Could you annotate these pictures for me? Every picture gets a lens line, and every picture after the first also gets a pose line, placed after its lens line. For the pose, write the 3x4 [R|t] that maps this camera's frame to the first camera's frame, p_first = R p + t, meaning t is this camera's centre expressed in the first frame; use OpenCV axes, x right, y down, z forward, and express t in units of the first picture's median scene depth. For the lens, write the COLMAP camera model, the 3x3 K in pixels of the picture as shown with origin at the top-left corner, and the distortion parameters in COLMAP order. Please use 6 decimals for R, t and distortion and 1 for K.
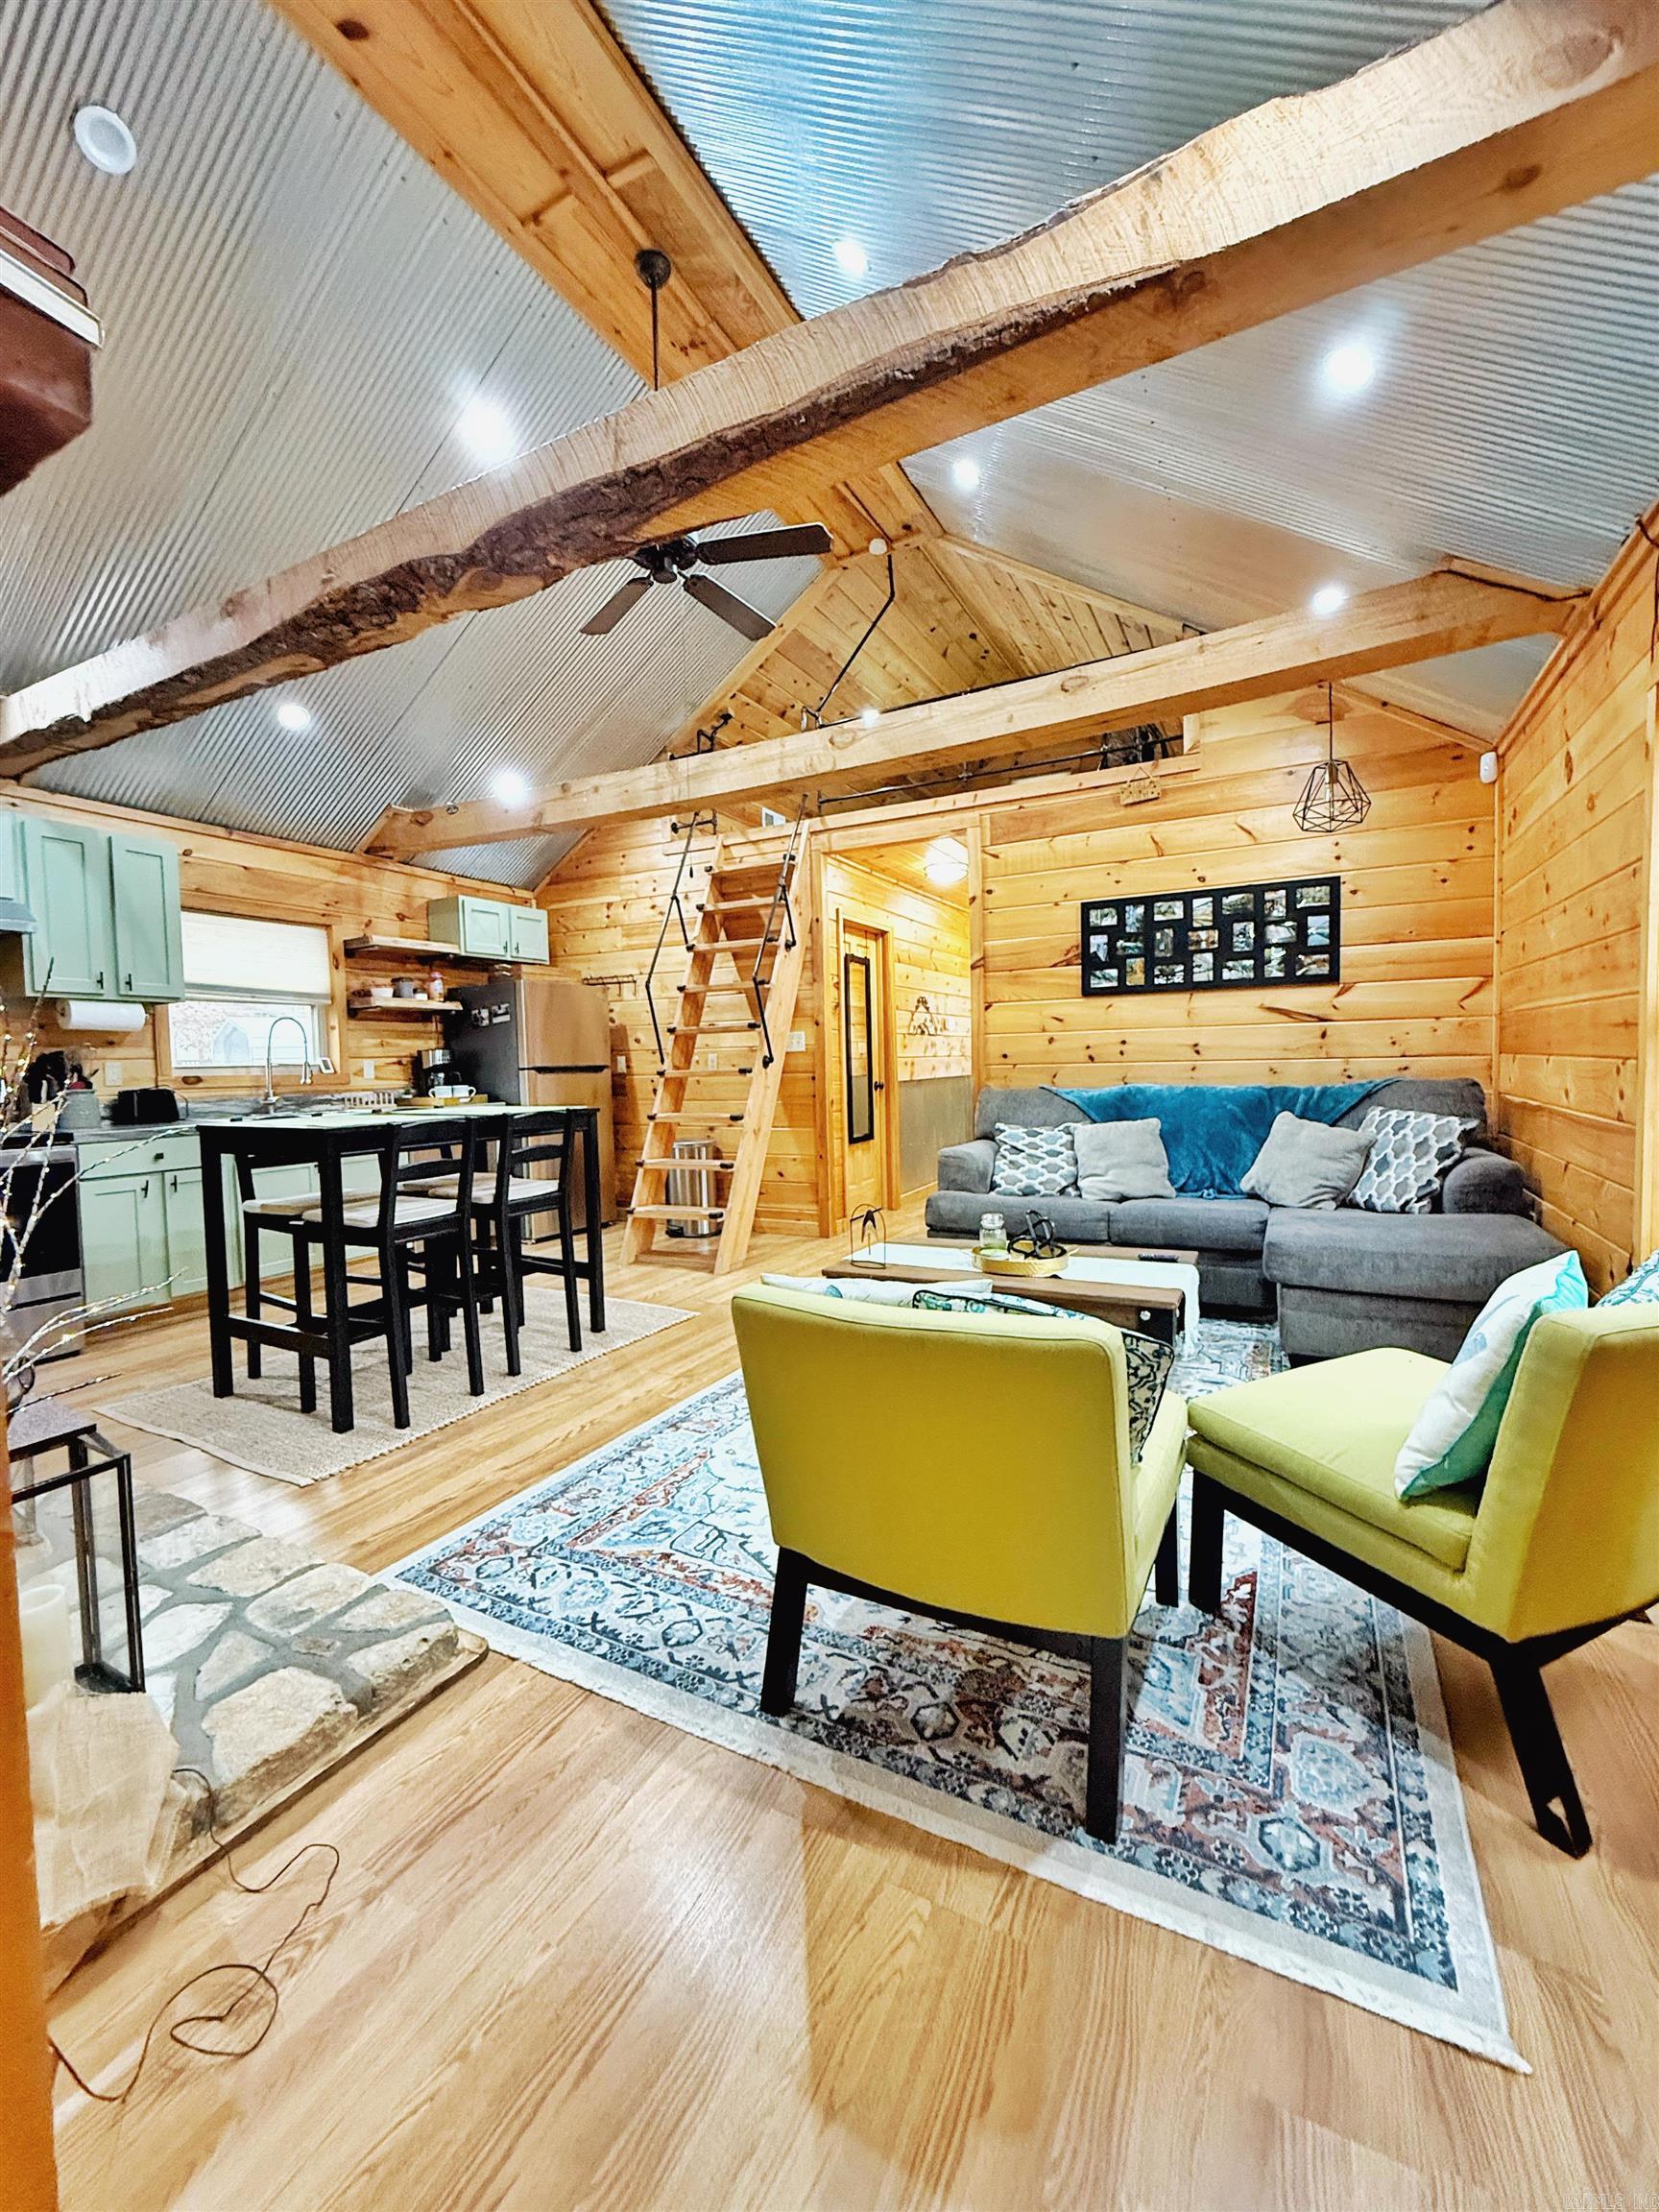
lens RADIAL K [[881.1, 0, 828.5], [0, 881.1, 1103.8], [0, 0, 1]] dist [-0.001304, 0.000035]
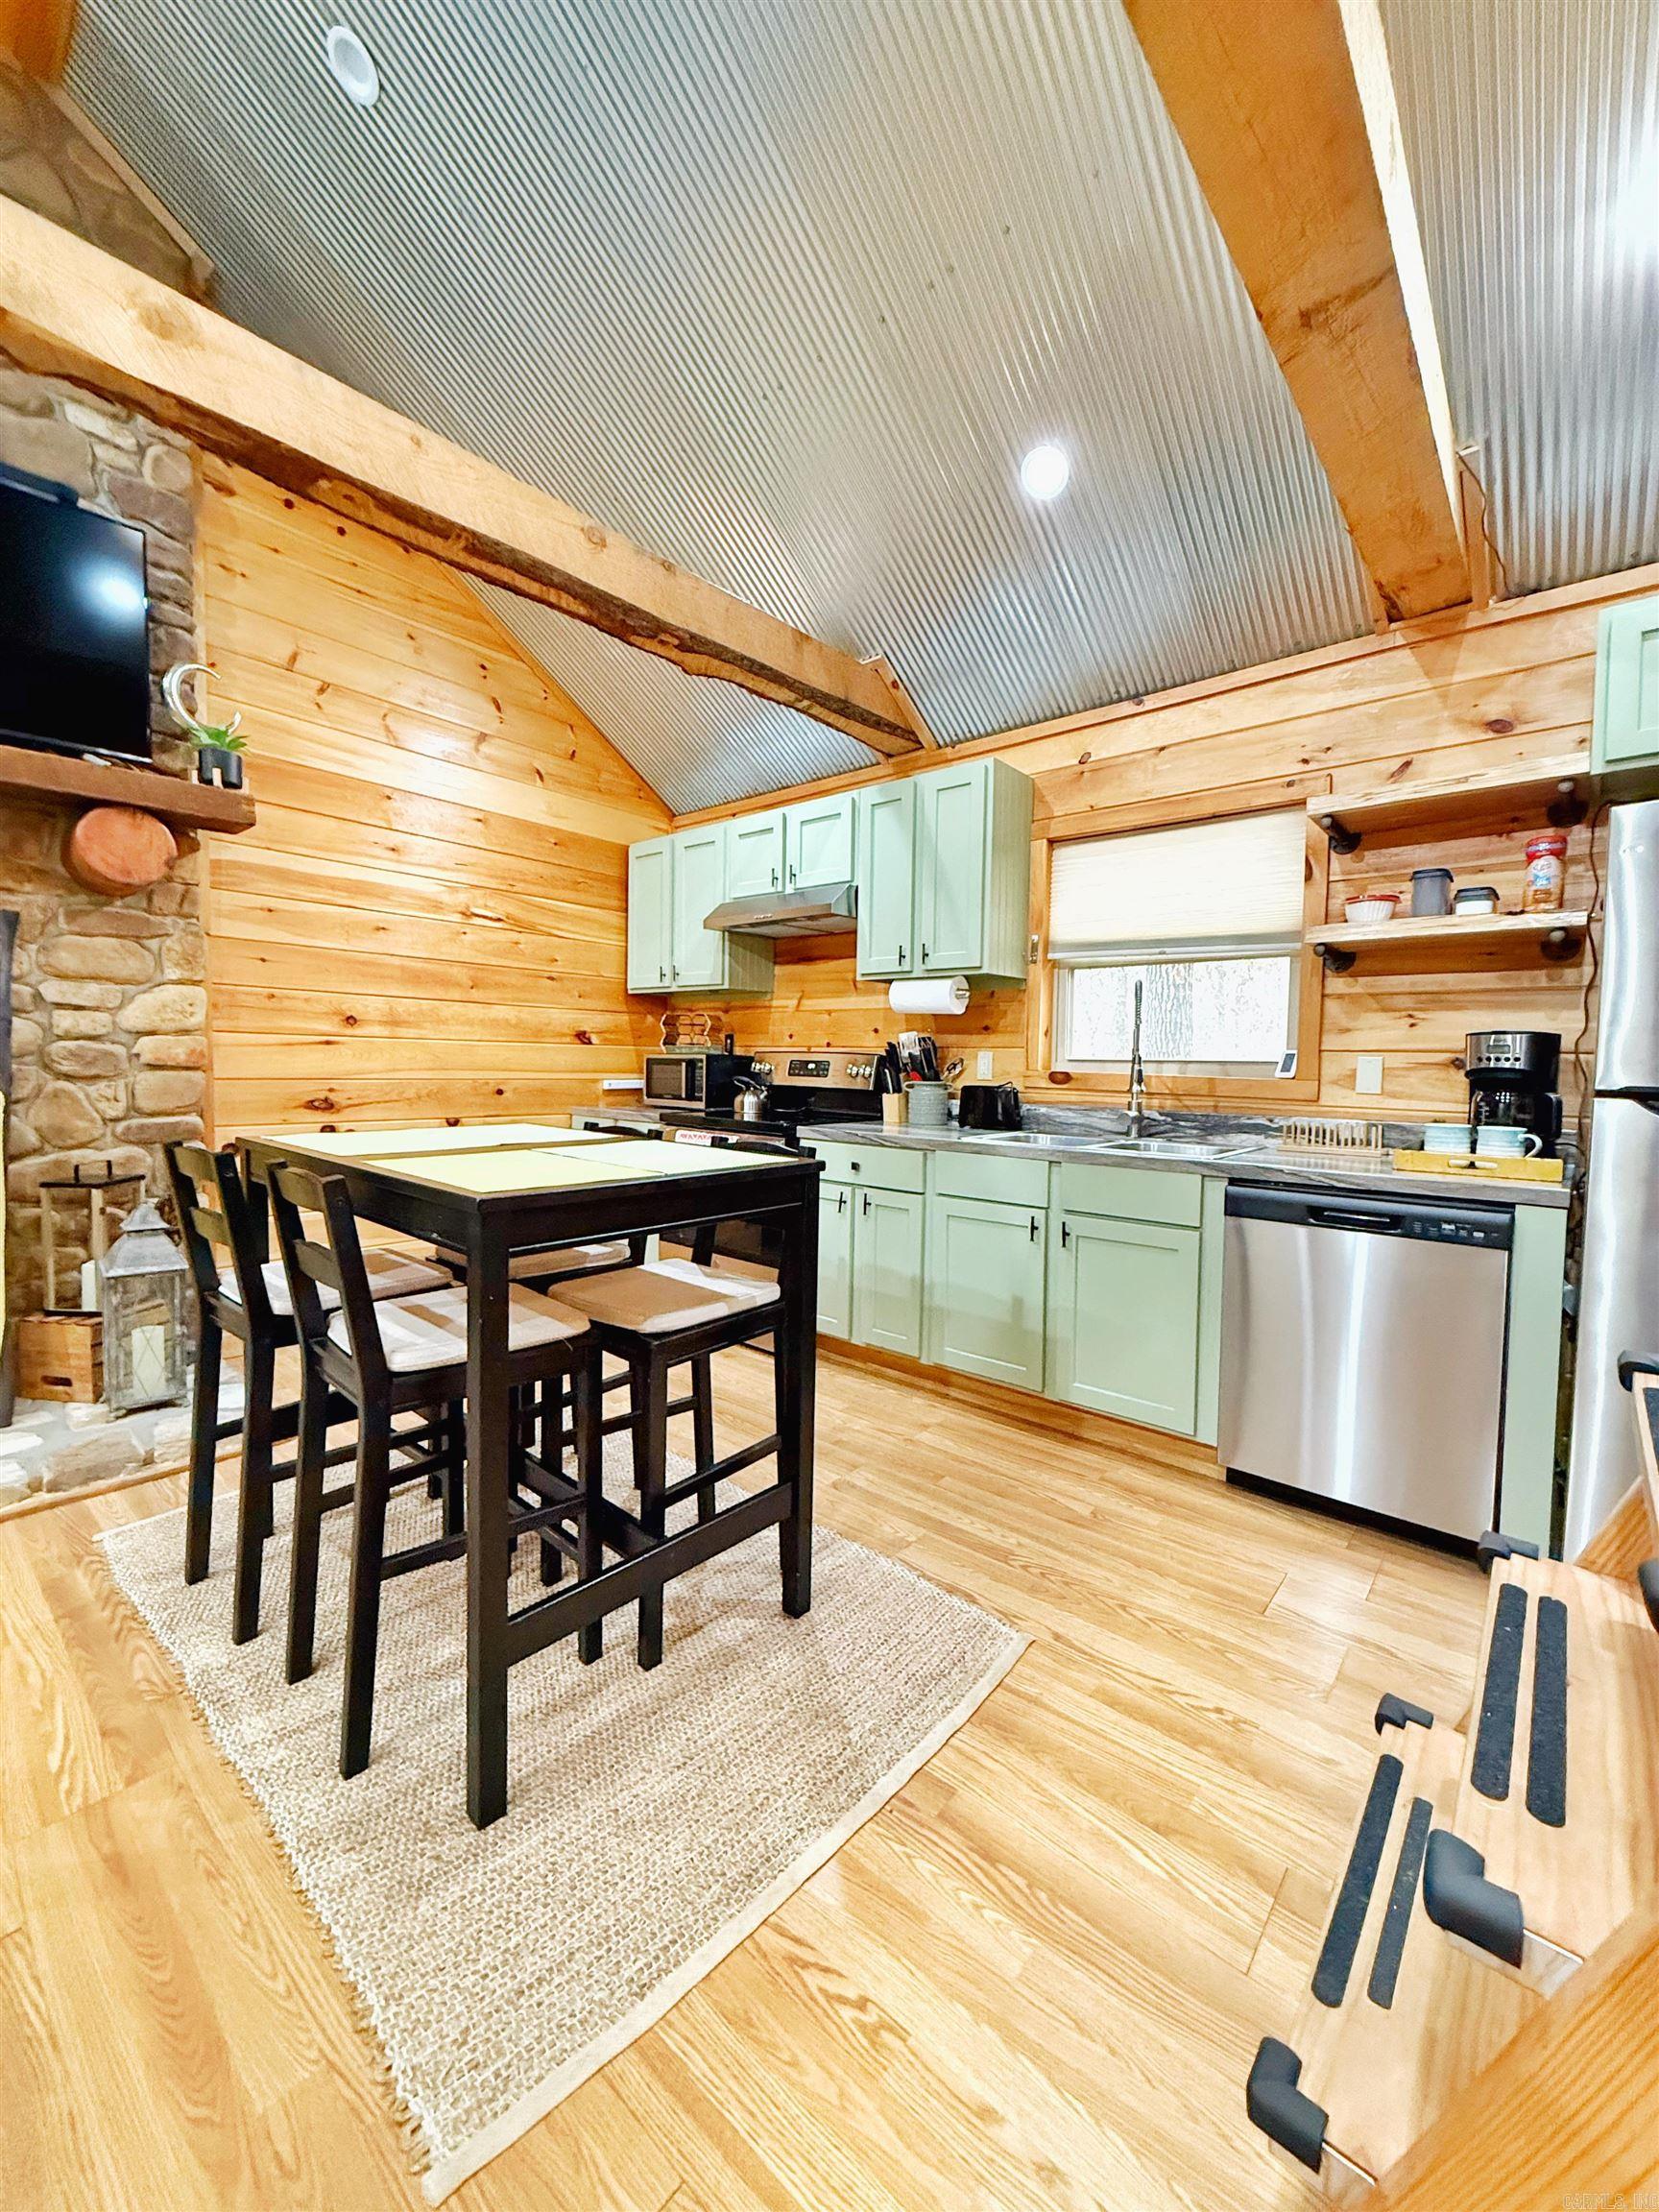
lens RADIAL K [[880.2, 0, 827.8], [0, 880.2, 1104.0], [0, 0, 1]] dist [0.000068, 0.000255]
pose [[-0.230010, 0.070293, -0.970646, 0.029514], [-0.058777, 0.994564, 0.085953, -0.058390], [0.971412, 0.076821, -0.224628, 1.008469]]
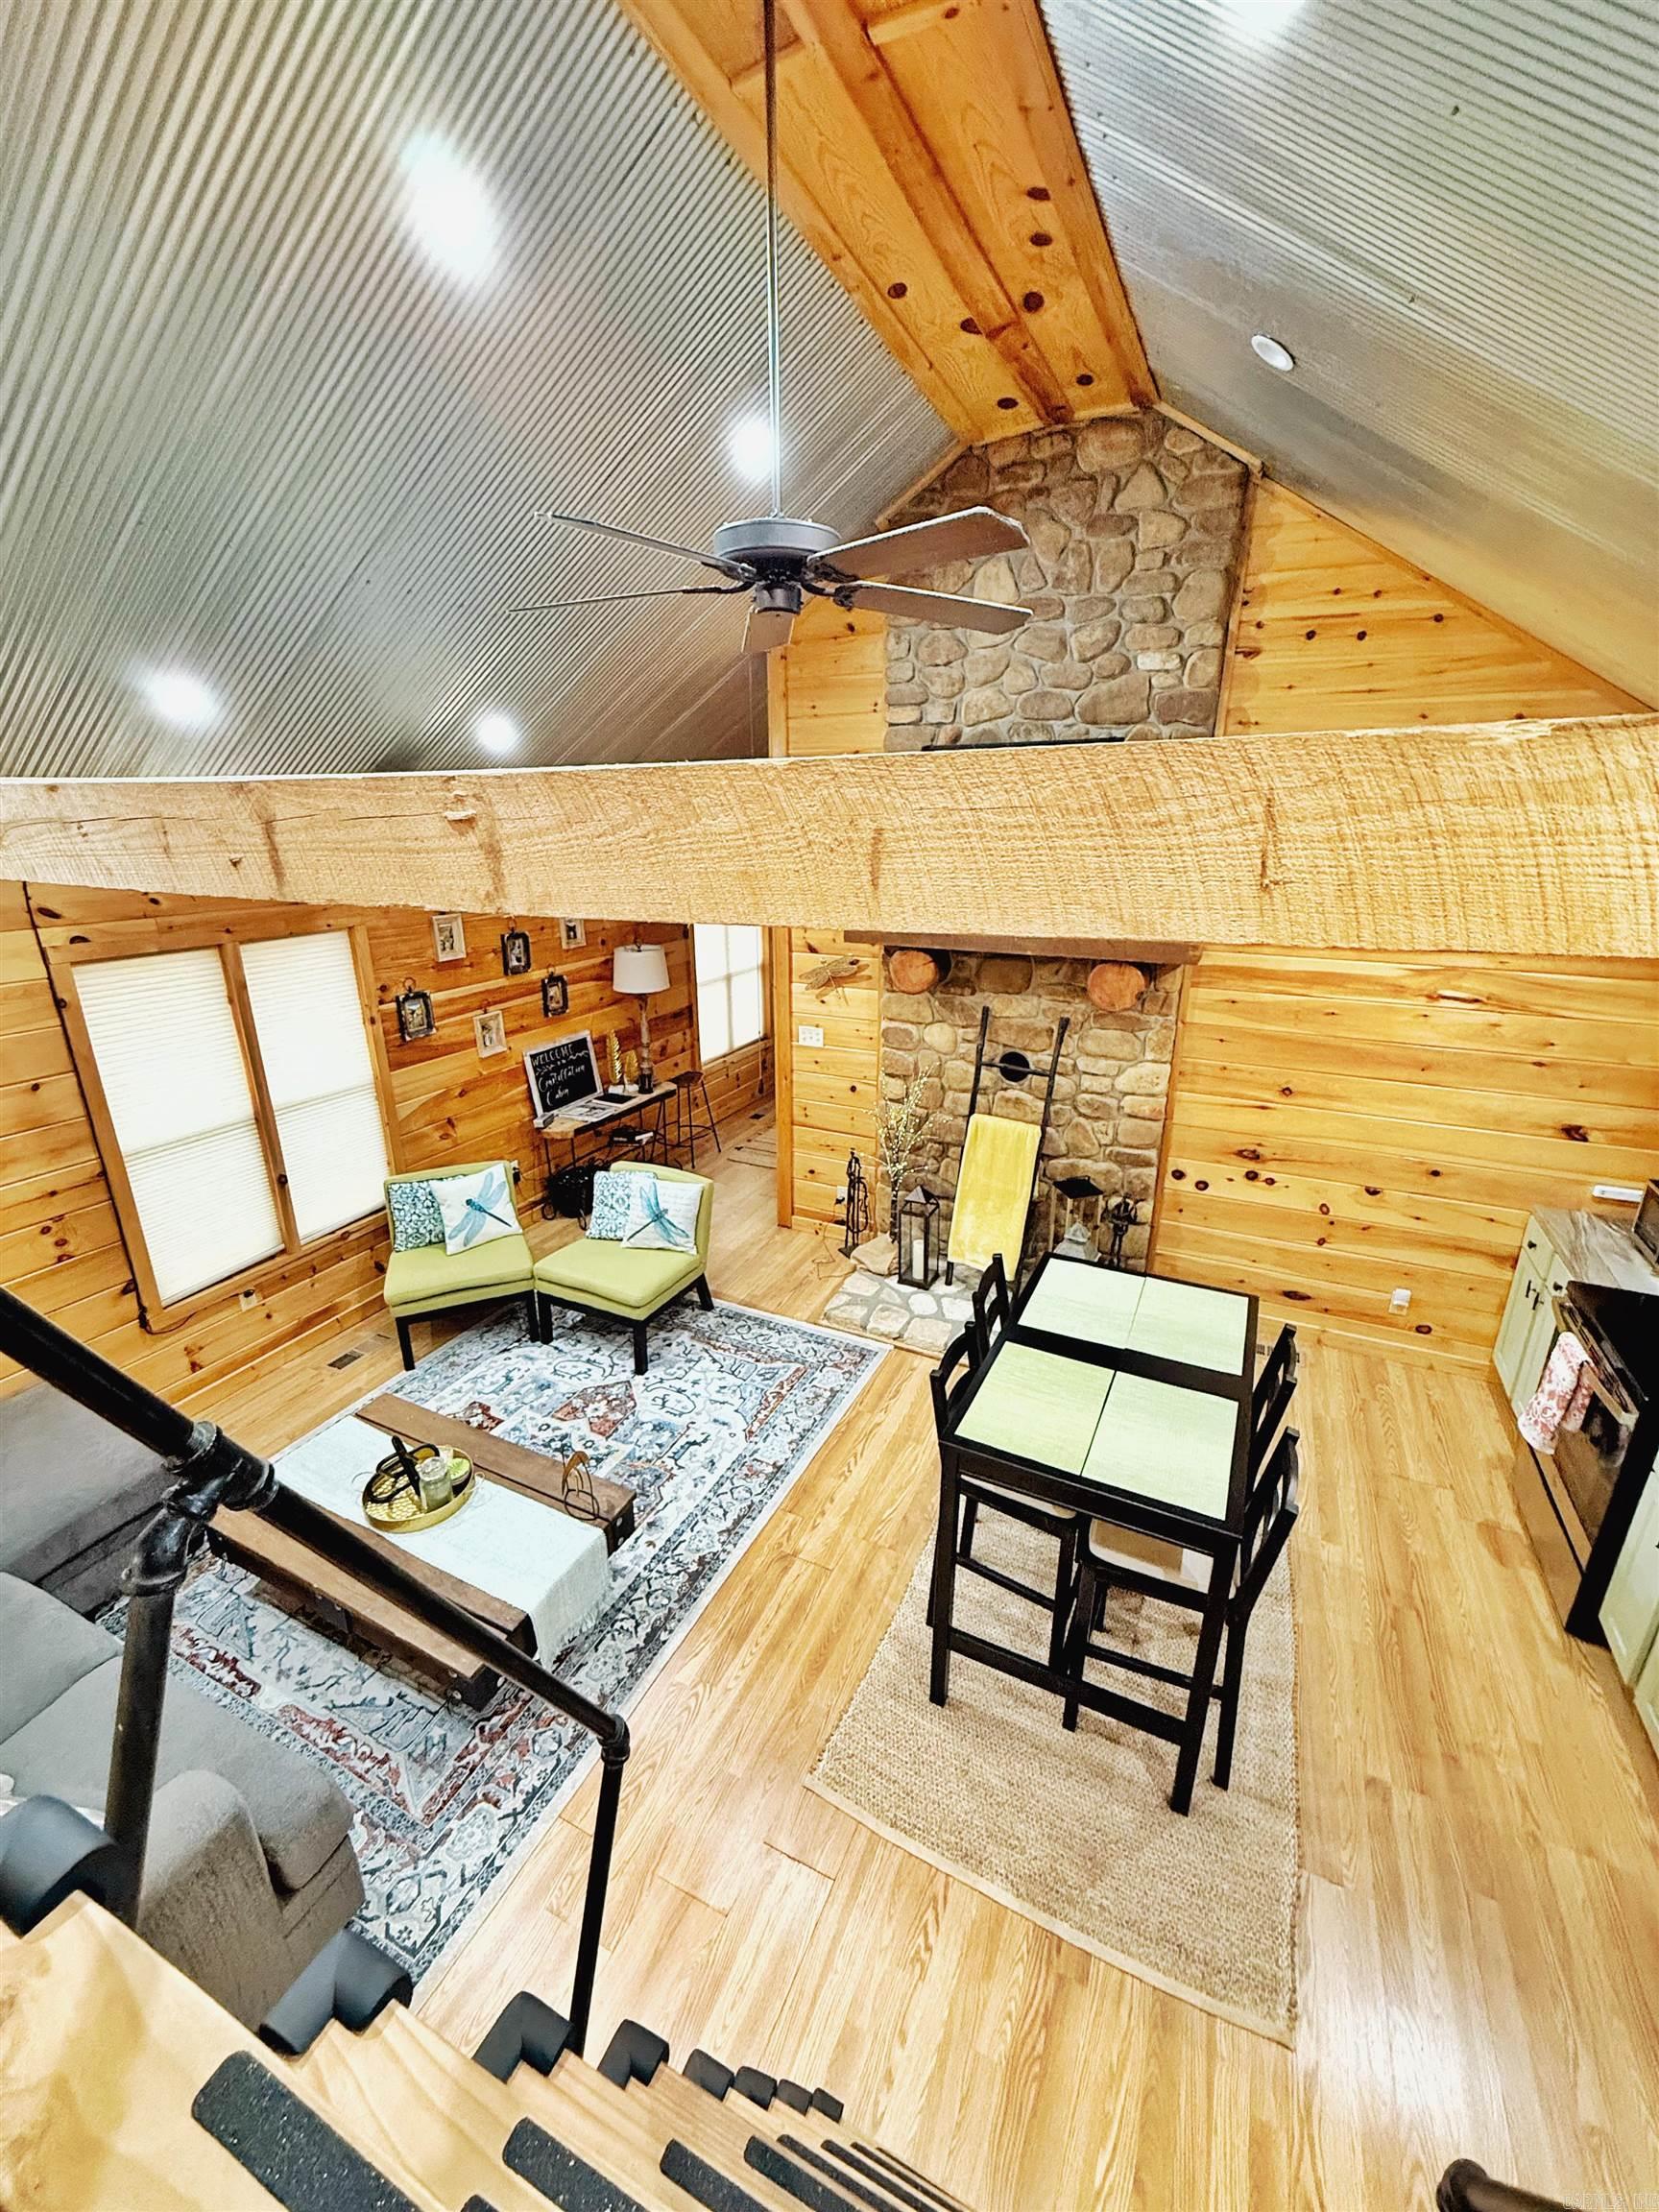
lens RADIAL K [[880.2, 0, 827.8], [0, 880.2, 1104.0], [0, 0, 1]] dist [0.000068, 0.000255]
pose [[-0.998896, 0.037005, -0.028933, -0.143344], [0.024028, 0.931791, 0.362199, -0.378443], [0.040363, 0.361104, -0.931651, 1.254475]]
